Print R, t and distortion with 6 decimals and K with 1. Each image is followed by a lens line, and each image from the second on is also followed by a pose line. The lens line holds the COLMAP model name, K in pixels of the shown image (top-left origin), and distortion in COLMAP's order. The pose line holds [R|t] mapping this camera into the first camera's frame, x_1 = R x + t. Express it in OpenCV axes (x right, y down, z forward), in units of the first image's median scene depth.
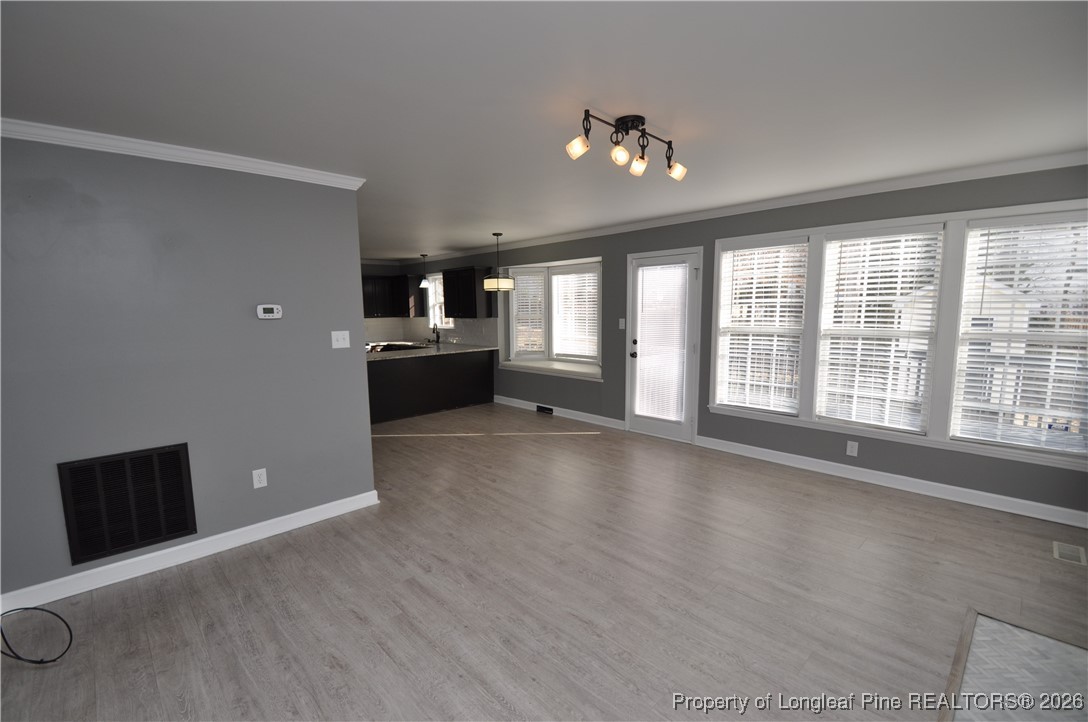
lens RADIAL K [[474.8, 0, 538.3], [0, 474.8, 370.3], [0, 0, 1]] dist [0.002214, -0.010628]
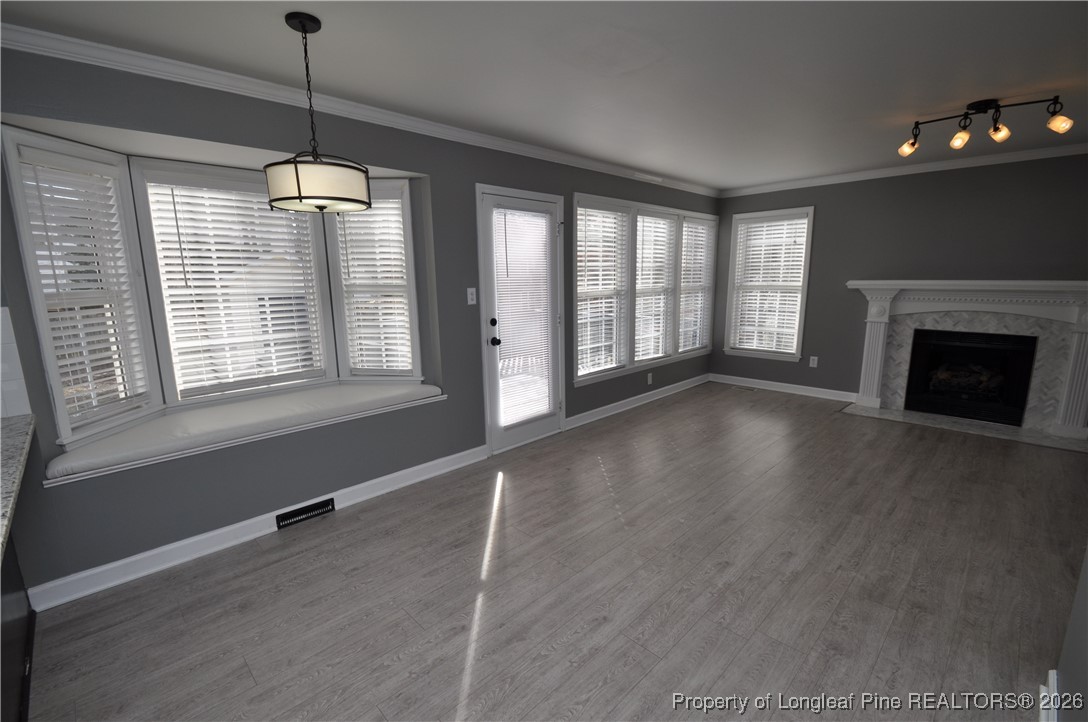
lens RADIAL K [[474.8, 0, 538.3], [0, 474.8, 370.3], [0, 0, 1]] dist [0.002214, -0.010628]
pose [[-0.014187, -0.178498, 0.983838, -0.573828], [0.148363, 0.972670, 0.178611, -0.127802], [-0.988831, 0.148499, 0.012683, 1.159008]]
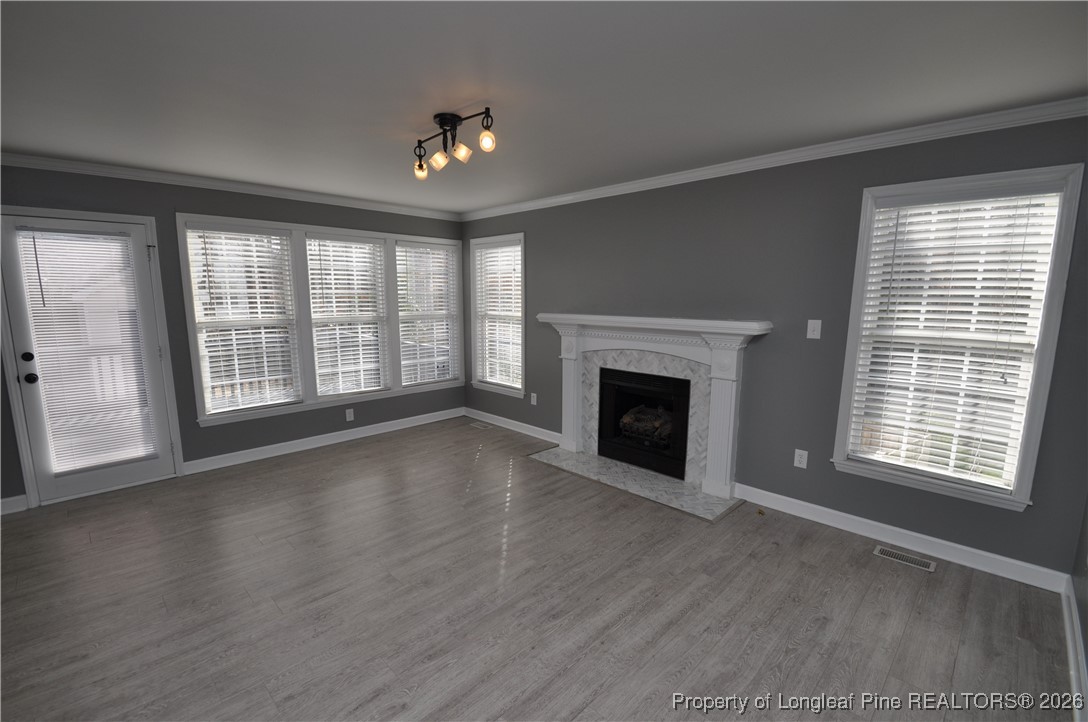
lens RADIAL K [[474.8, 0, 538.3], [0, 474.8, 370.3], [0, 0, 1]] dist [0.002214, -0.010628]
pose [[-0.025666, -0.143566, 0.989308, -0.486007], [0.130033, 0.980747, 0.145697, -0.055897], [-0.991177, 0.132382, -0.006503, 0.461306]]
